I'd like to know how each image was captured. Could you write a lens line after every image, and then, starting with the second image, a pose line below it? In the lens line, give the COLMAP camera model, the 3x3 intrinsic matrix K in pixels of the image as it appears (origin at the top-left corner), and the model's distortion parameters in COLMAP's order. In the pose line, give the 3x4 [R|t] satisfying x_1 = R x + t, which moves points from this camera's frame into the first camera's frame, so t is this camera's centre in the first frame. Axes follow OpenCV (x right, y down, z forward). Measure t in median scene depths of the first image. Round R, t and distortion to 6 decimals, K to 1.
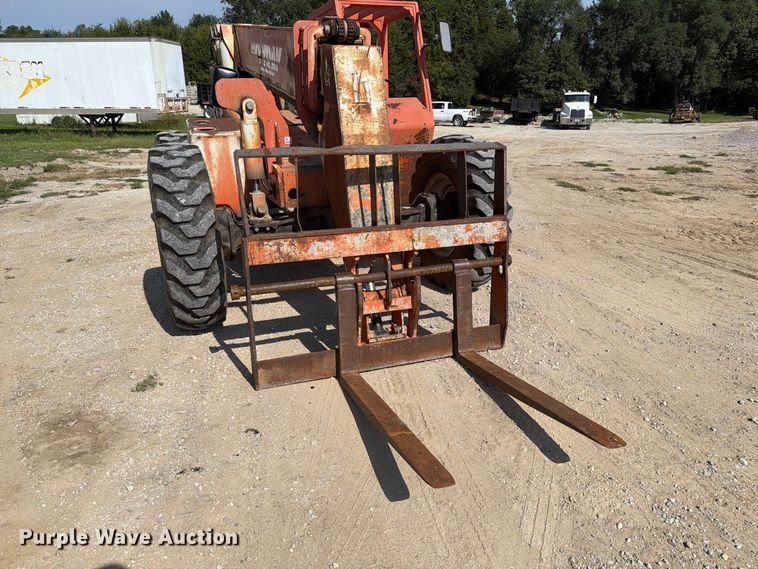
lens RADIAL K [[542.9, 0, 381.2], [0, 542.9, 293.5], [0, 0, 1]] dist [0.074930, -0.097813]
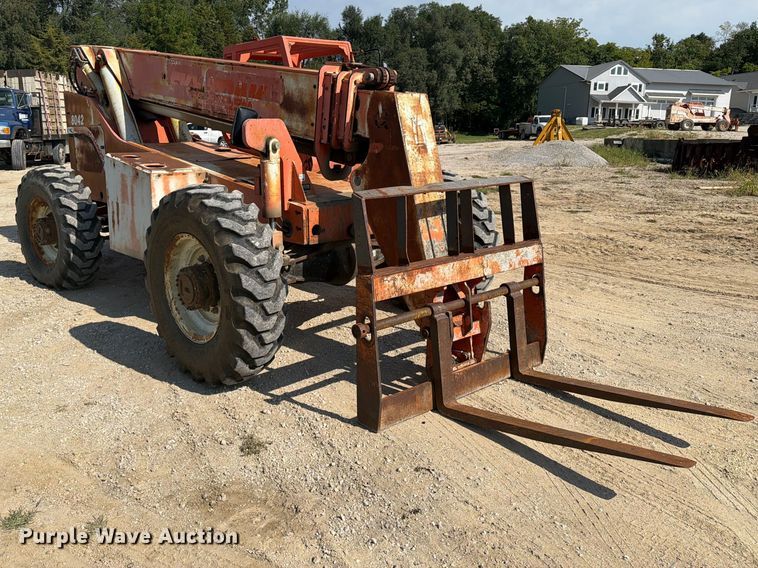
lens RADIAL K [[636.4, 0, 324.4], [0, 636.4, 233.3], [0, 0, 1]] dist [0.048242, -0.010769]
pose [[0.947048, -0.051944, 0.316862, -0.587576], [0.102177, 0.984283, -0.144035, -0.013701], [-0.304401, 0.168784, 0.937471, -0.081978]]
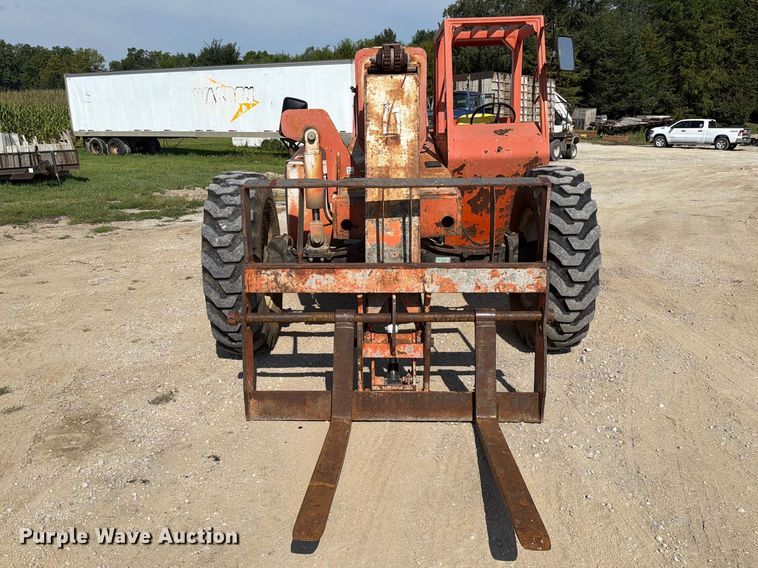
lens RADIAL K [[639.4, 0, 365.0], [0, 639.4, 281.2], [0, 0, 1]] dist [0.114778, -0.205761]
pose [[0.925211, 0.081735, -0.370544, 0.337750], [-0.115762, 0.990772, -0.070503, -0.011685], [0.361362, 0.108125, 0.926135, -0.018228]]
